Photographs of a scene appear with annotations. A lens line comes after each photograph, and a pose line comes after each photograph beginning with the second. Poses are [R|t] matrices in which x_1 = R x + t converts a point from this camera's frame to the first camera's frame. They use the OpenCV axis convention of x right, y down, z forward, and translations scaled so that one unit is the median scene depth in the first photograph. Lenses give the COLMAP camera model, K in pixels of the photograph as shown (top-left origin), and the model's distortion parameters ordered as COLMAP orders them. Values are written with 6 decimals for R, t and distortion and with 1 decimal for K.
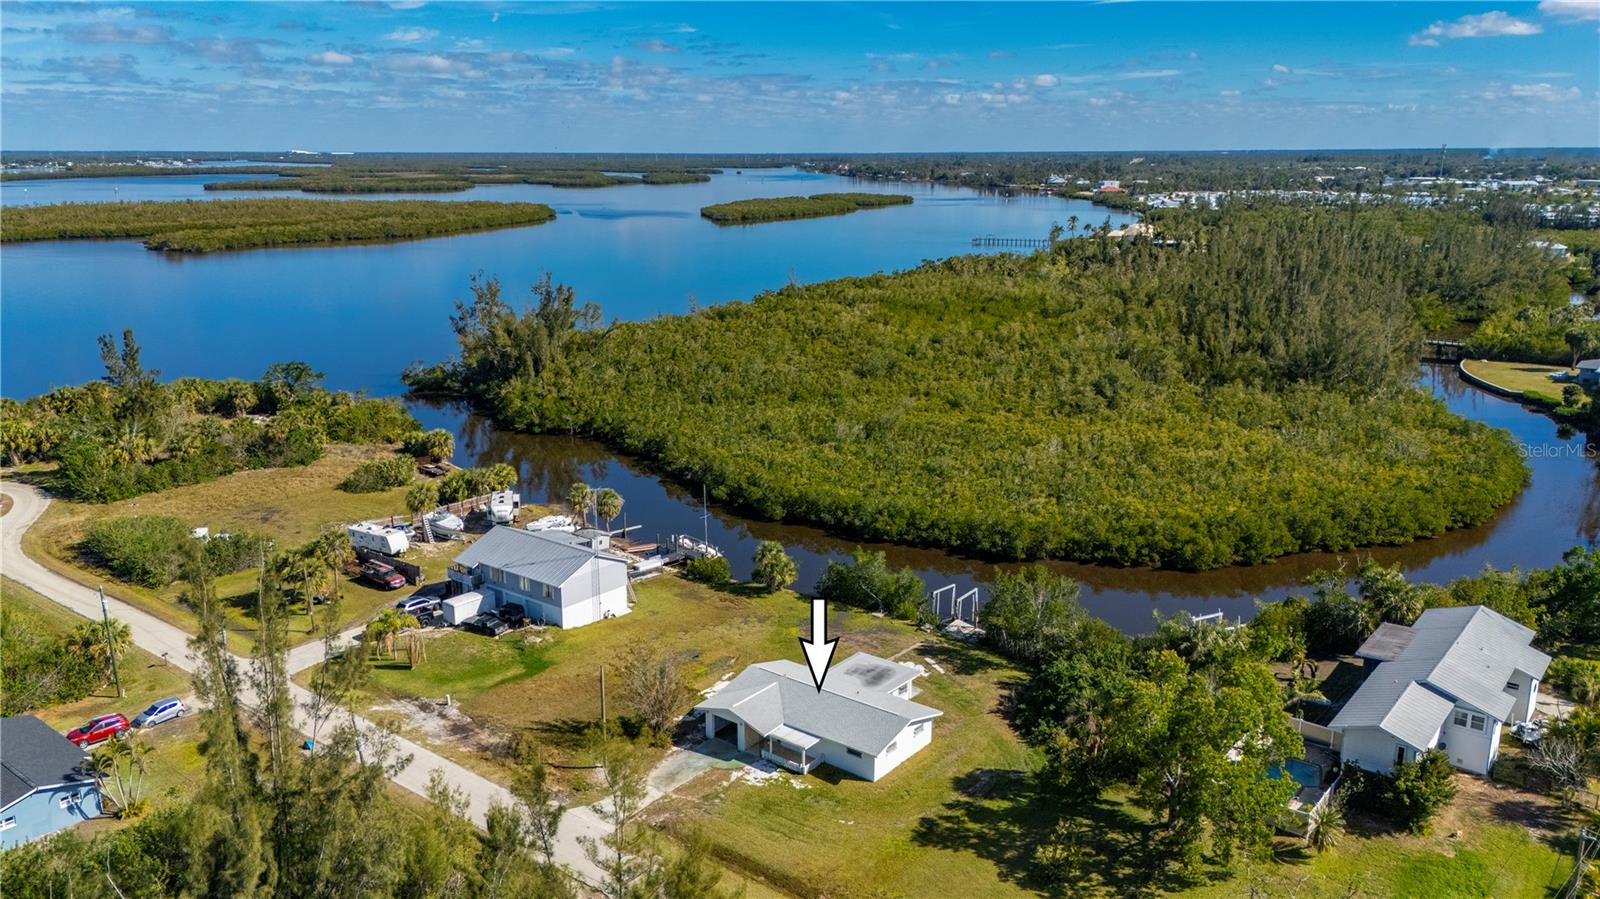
lens RADIAL K [[1179.8, 0, 800.0], [0, 1179.8, 449.5], [0, 0, 1]] dist [0.054828, -0.001252]
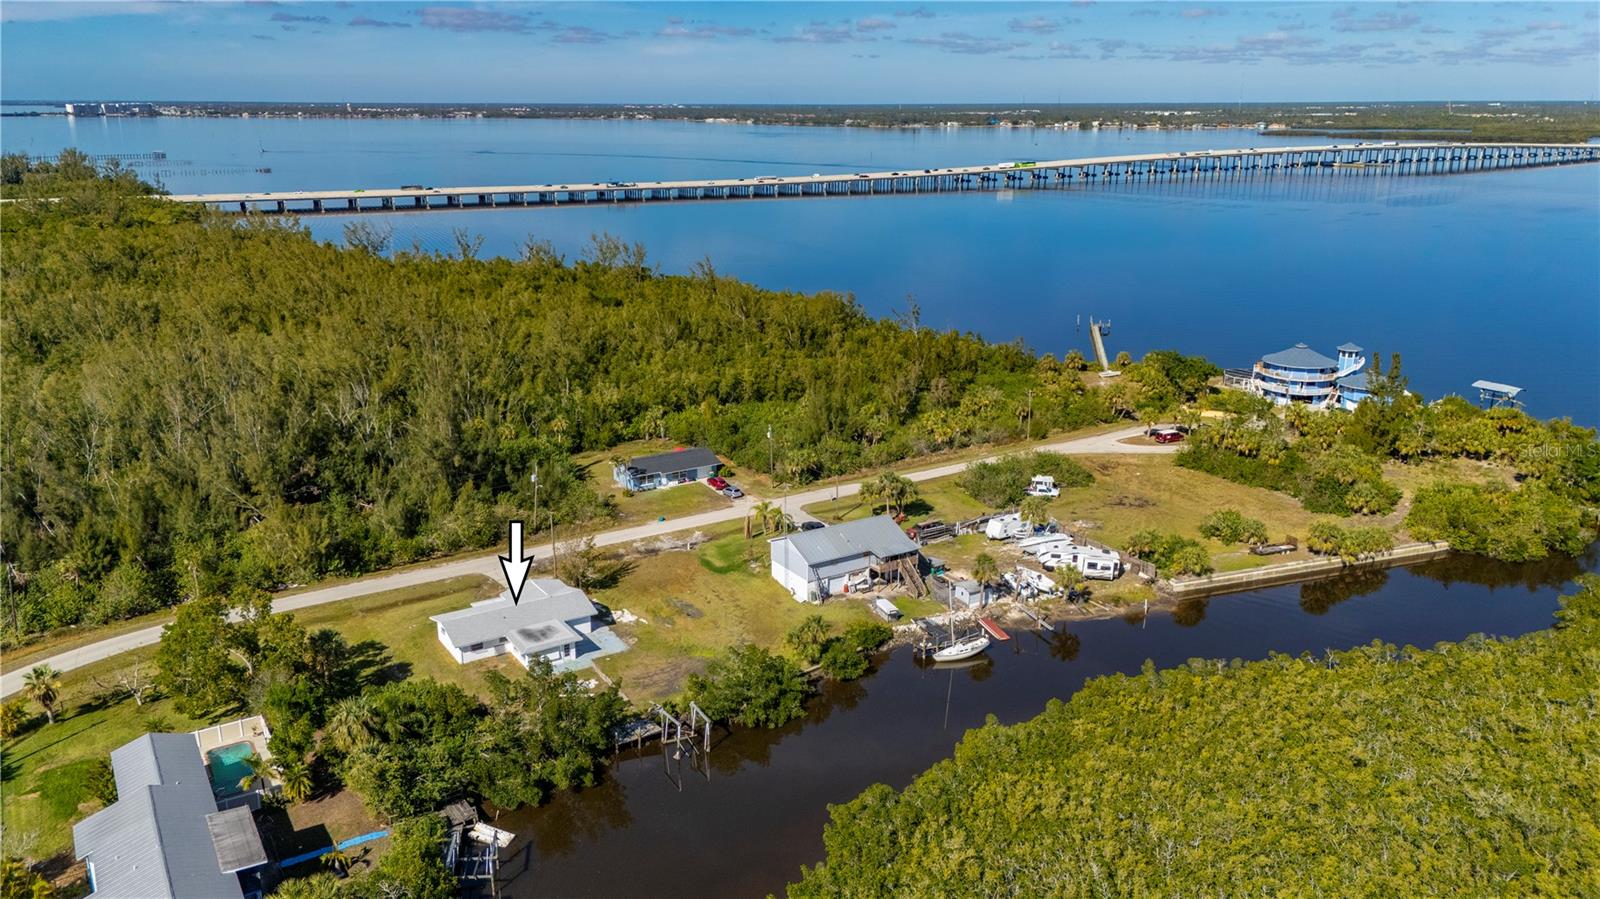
lens RADIAL K [[1156.6, 0, 800.0], [0, 1156.6, 449.5], [0, 0, 1]] dist [0.082856, -0.086093]
pose [[-0.305417, 0.272914, -0.912271, 0.772805], [-0.233557, 0.907312, 0.349622, -0.360709], [0.923131, 0.319848, -0.213367, 1.059599]]
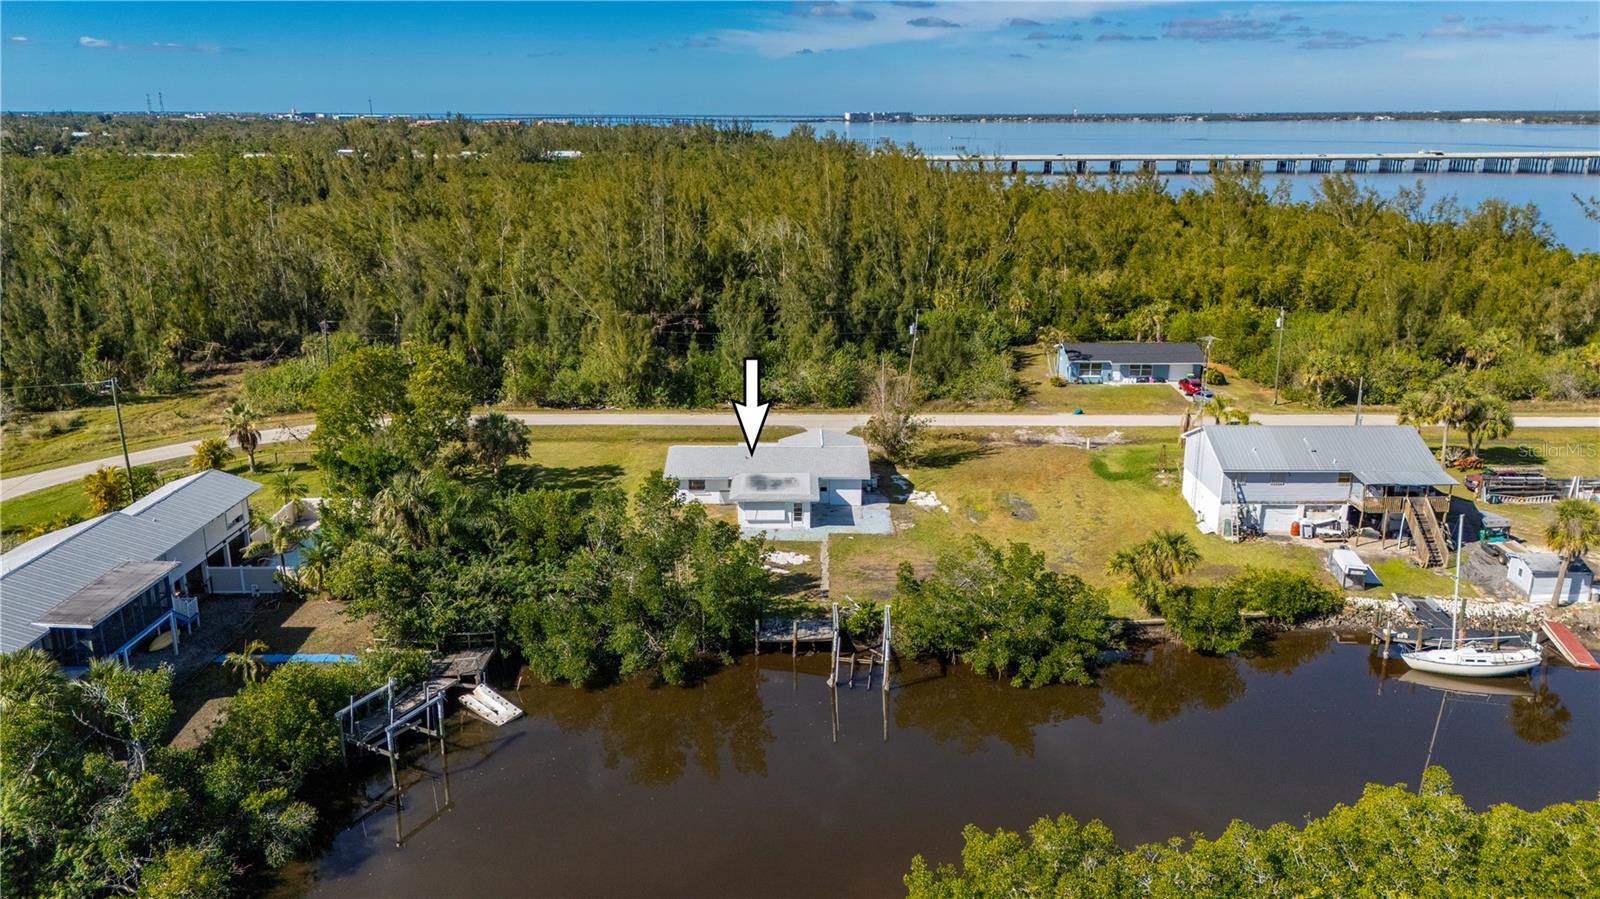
lens RADIAL K [[1156.6, 0, 800.0], [0, 1156.6, 449.5], [0, 0, 1]] dist [0.082856, -0.086093]
pose [[-0.773309, 0.185850, -0.606179, 0.402704], [-0.147771, 0.876914, 0.457369, -0.167930], [0.616569, 0.443263, -0.650662, 1.142051]]
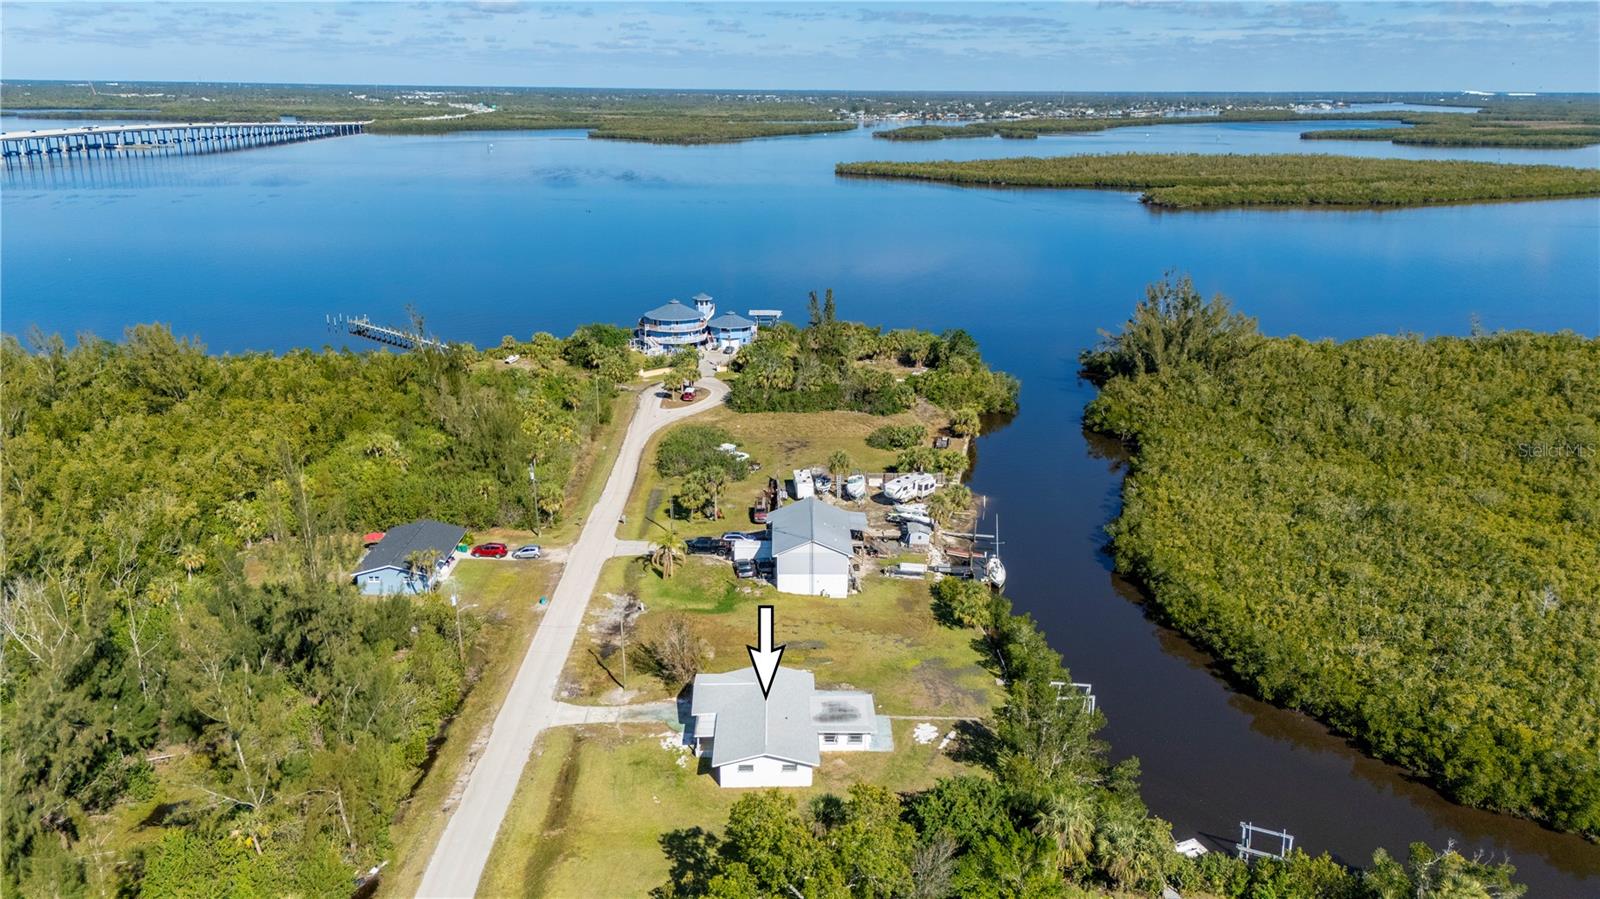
lens RADIAL K [[1156.6, 0, 800.0], [0, 1156.6, 449.5], [0, 0, 1]] dist [0.082856, -0.086093]
pose [[0.646476, 0.232129, -0.726764, 0.544501], [-0.197350, 0.971048, 0.134606, -0.129987], [0.736968, 0.056407, 0.673570, 0.176110]]
